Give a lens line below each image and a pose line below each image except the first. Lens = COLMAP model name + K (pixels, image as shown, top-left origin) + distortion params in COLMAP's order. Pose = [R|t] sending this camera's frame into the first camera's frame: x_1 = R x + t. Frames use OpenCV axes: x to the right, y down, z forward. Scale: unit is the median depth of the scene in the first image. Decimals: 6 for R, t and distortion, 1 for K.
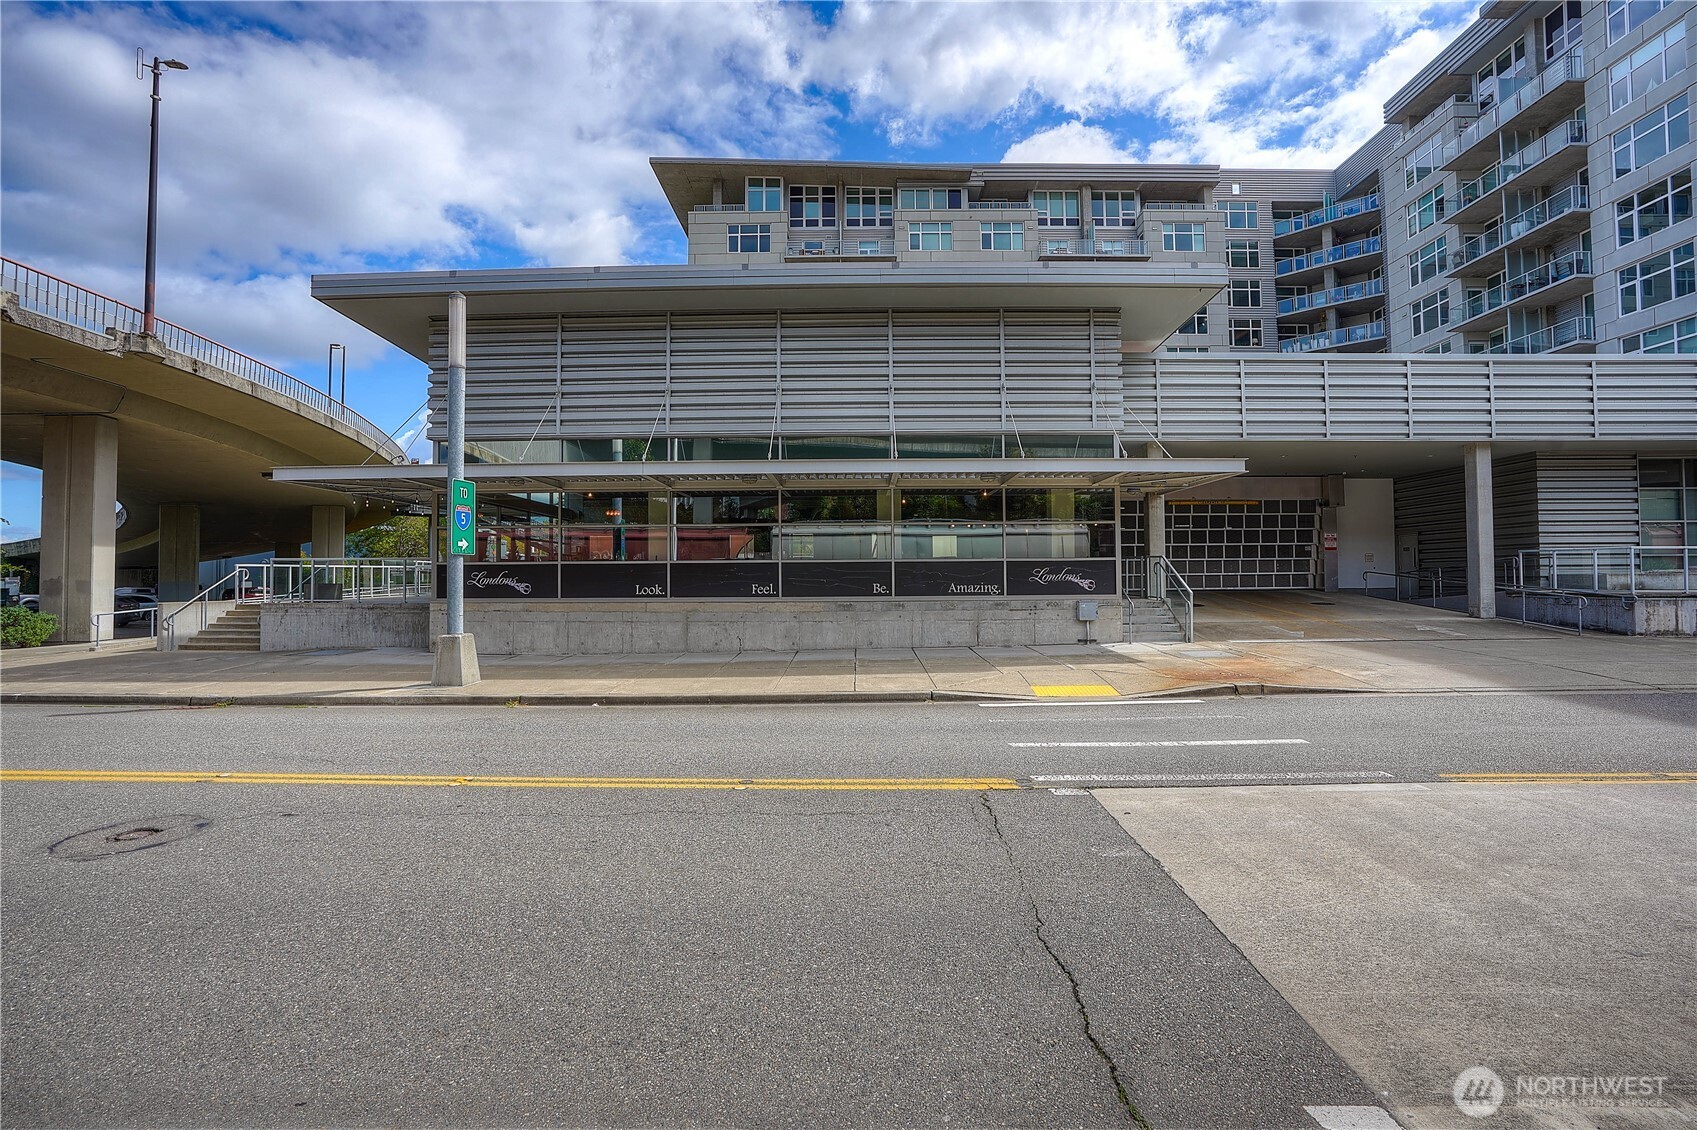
lens RADIAL K [[778.2, 0, 848.5], [0, 778.2, 565.0], [0, 0, 1]] dist [-0.075546, 0.029895]
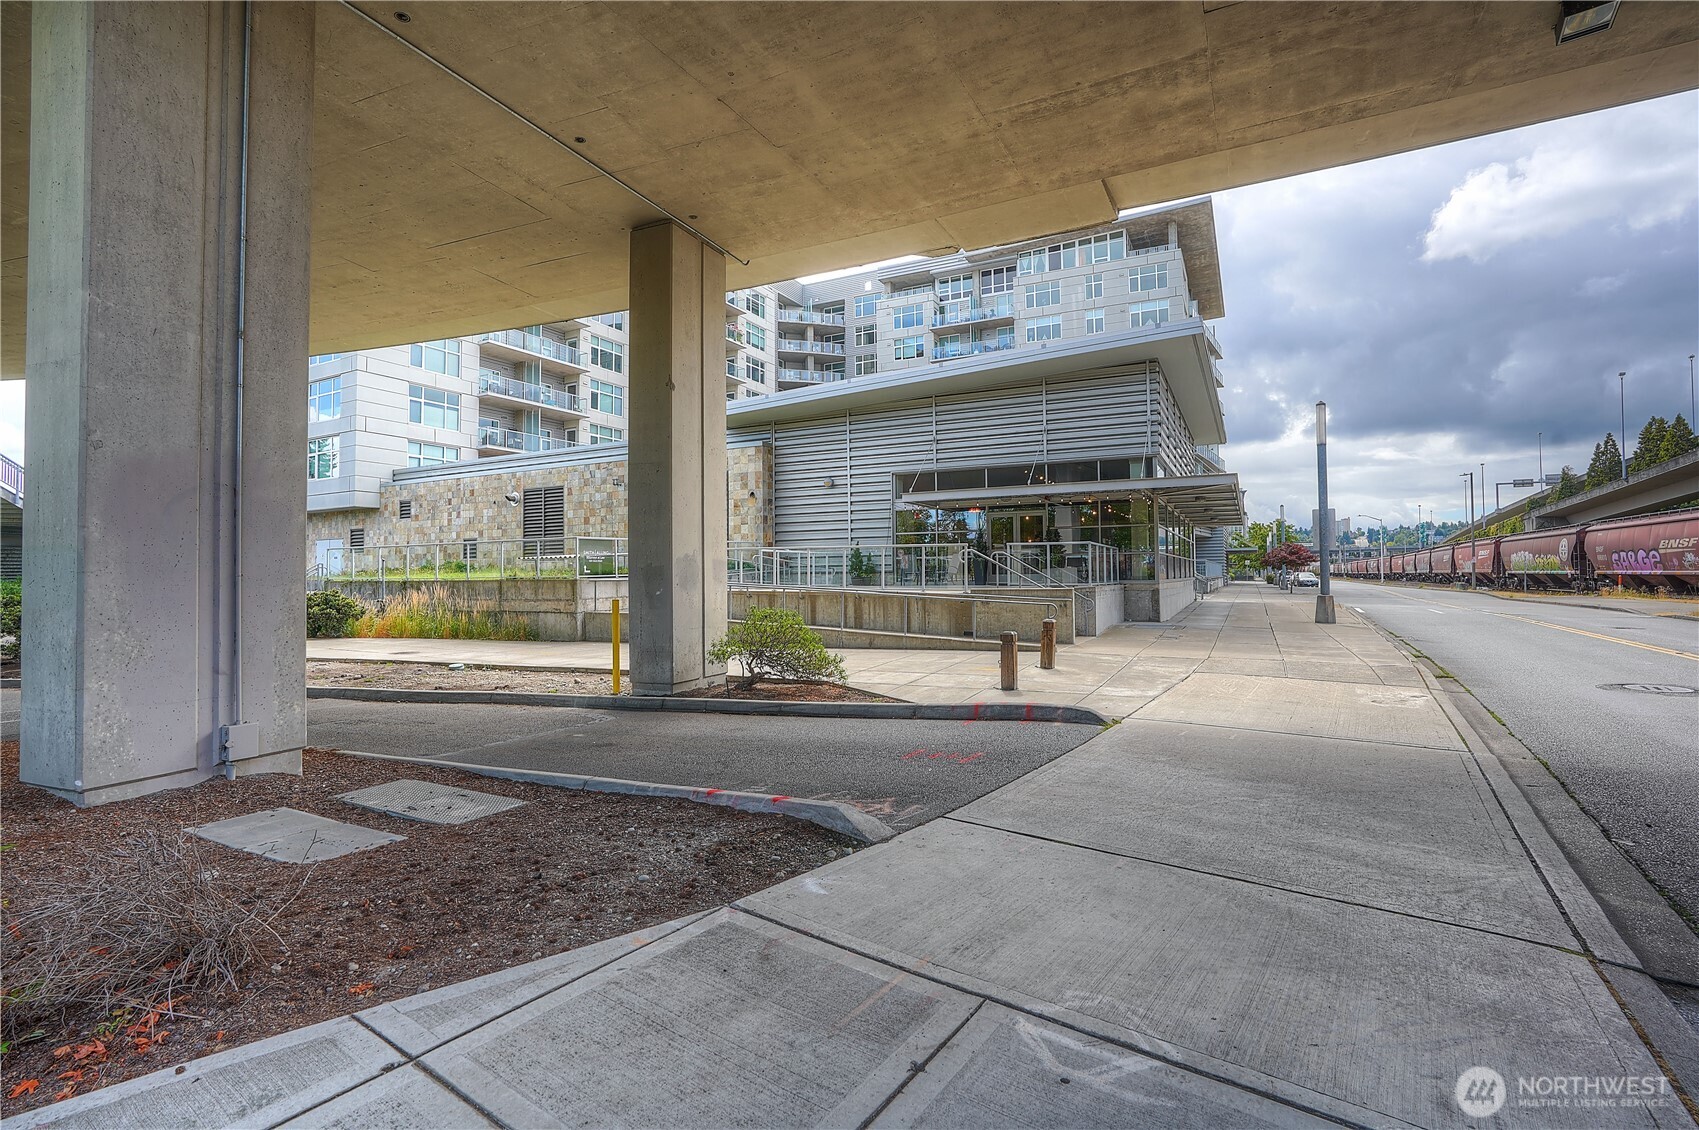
lens RADIAL K [[779.2, 0, 849.5], [0, 779.2, 565.0], [0, 0, 1]] dist [-0.075546, 0.029895]
pose [[0.457151, 0.015414, 0.889256, -1.819467], [-0.009680, 0.999877, -0.012356, 0.038356], [-0.889337, -0.002960, 0.457244, 0.828874]]
